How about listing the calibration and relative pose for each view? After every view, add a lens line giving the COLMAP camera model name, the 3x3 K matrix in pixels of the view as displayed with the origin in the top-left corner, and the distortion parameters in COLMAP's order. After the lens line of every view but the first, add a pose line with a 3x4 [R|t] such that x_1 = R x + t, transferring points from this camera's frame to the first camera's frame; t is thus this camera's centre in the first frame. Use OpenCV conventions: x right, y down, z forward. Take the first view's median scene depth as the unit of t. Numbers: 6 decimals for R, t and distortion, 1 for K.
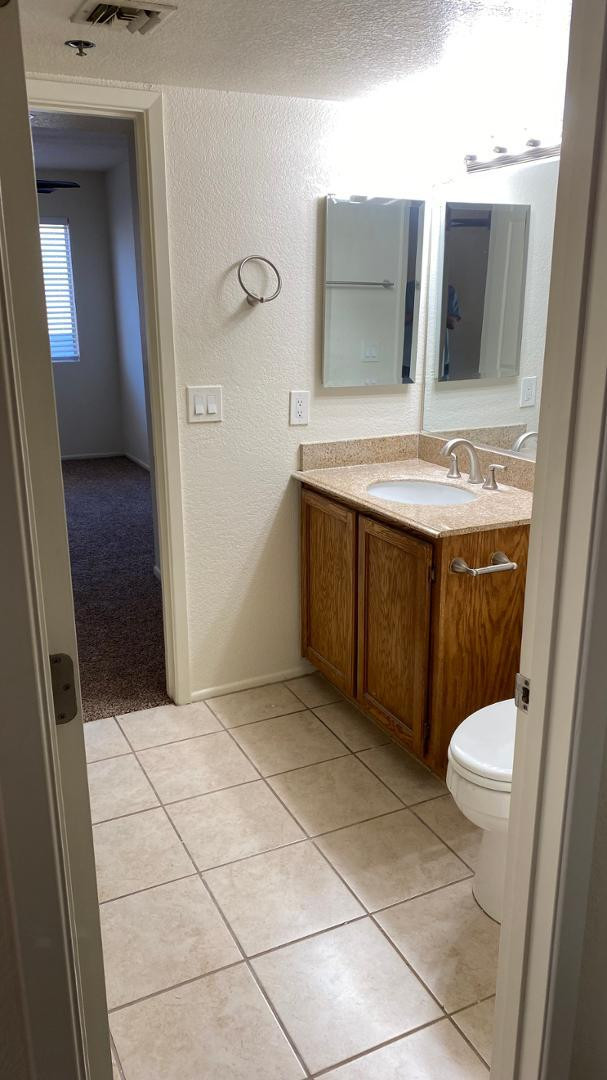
lens RADIAL K [[802.6, 0, 299.1], [0, 802.6, 540.3], [0, 0, 1]] dist [-0.036852, -0.025455]
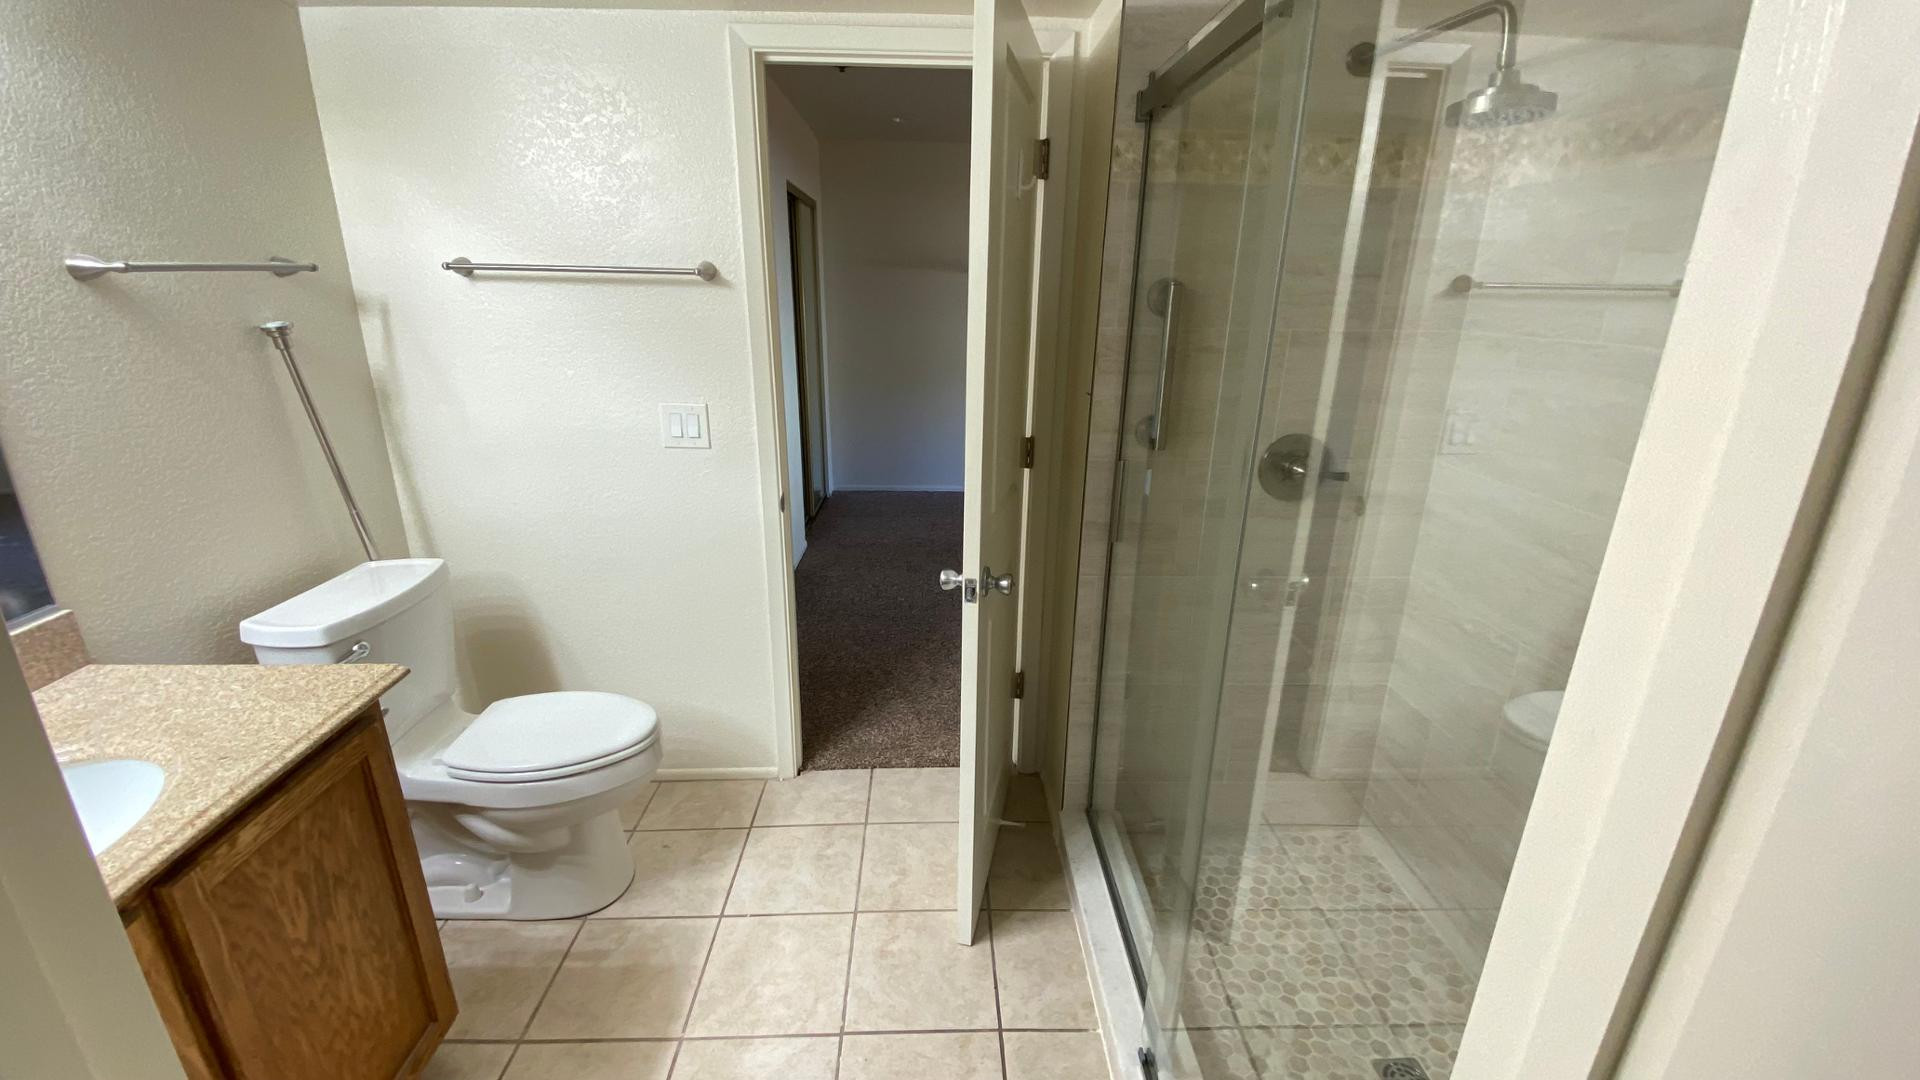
lens RADIAL K [[774.2, 0, 958.2], [0, 774.2, 546.4], [0, 0, 1]] dist [0.002571, -0.002174]
pose [[-0.915362, -0.134955, 0.379341, -0.349209], [0.110678, 0.821519, 0.559336, -0.298776], [-0.387121, 0.553980, -0.737051, 0.961752]]
